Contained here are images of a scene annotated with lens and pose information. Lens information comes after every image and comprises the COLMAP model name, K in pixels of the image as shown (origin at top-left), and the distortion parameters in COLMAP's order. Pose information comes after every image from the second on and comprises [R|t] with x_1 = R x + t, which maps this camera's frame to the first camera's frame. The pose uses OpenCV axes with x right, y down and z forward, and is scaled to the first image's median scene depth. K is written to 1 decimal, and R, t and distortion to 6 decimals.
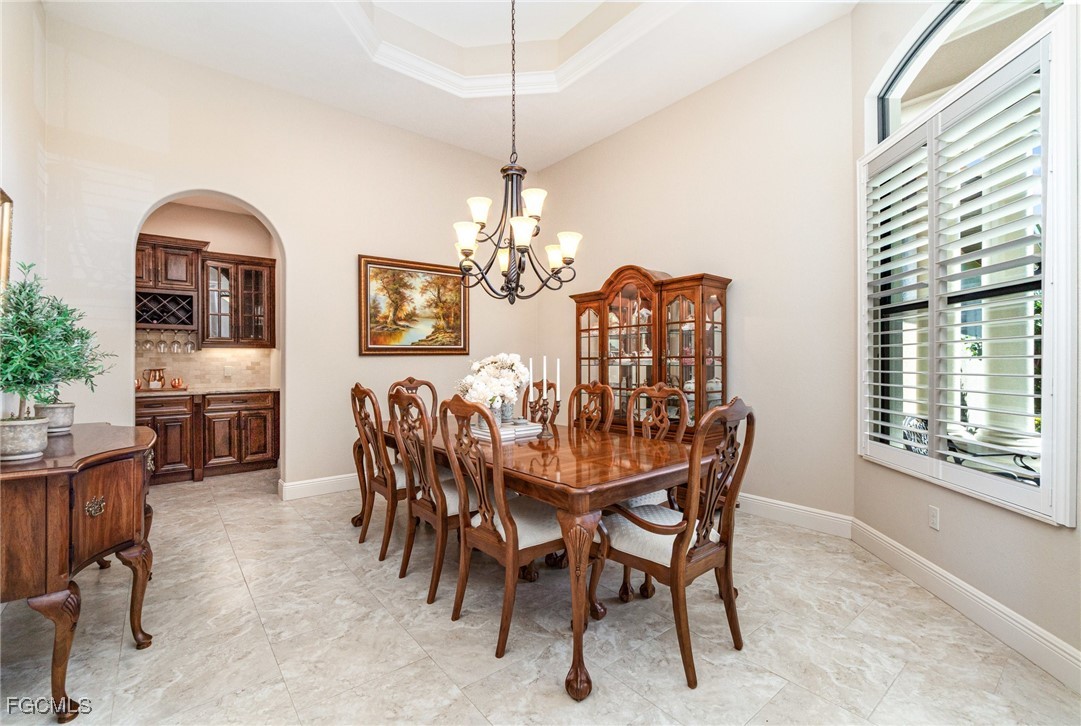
lens RADIAL K [[472.4, 0, 538.2], [0, 472.4, 358.5], [0, 0, 1]] dist [-0.002303, -0.000140]
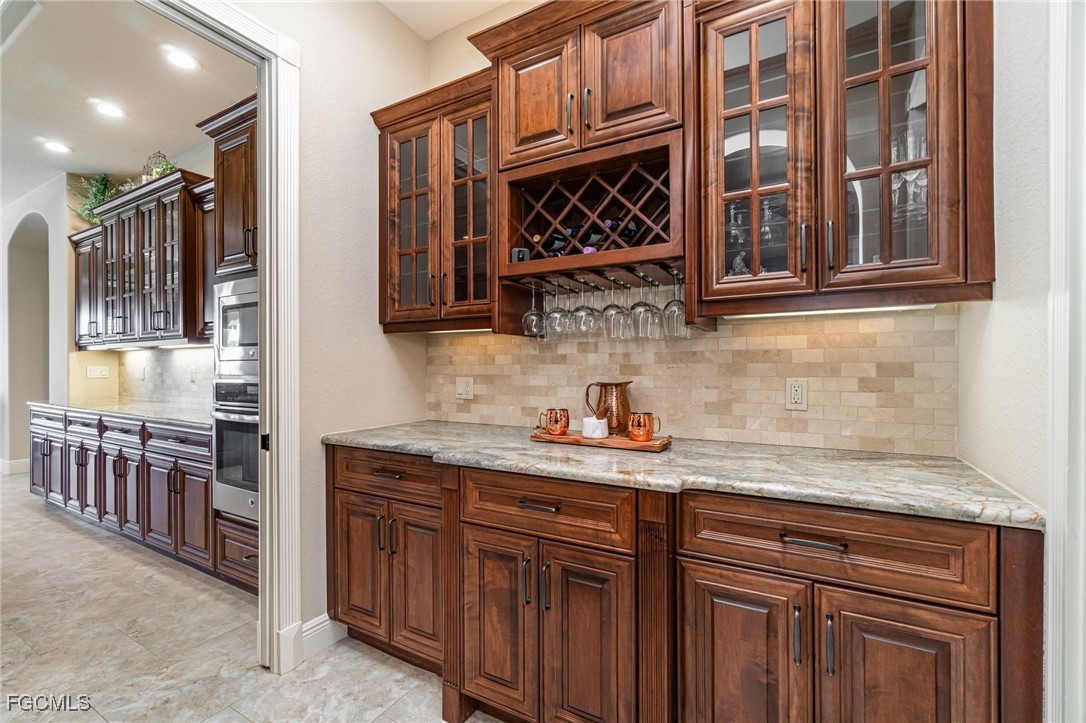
lens RADIAL K [[476.4, 0, 541.0], [0, 476.4, 362.8], [0, 0, 1]] dist [-0.001481, 0.000072]
pose [[0.365807, -0.002094, -0.930689, -0.296191], [0.007344, 0.999973, 0.000637, 0.003773], [0.930662, -0.007068, 0.365812, 0.502910]]
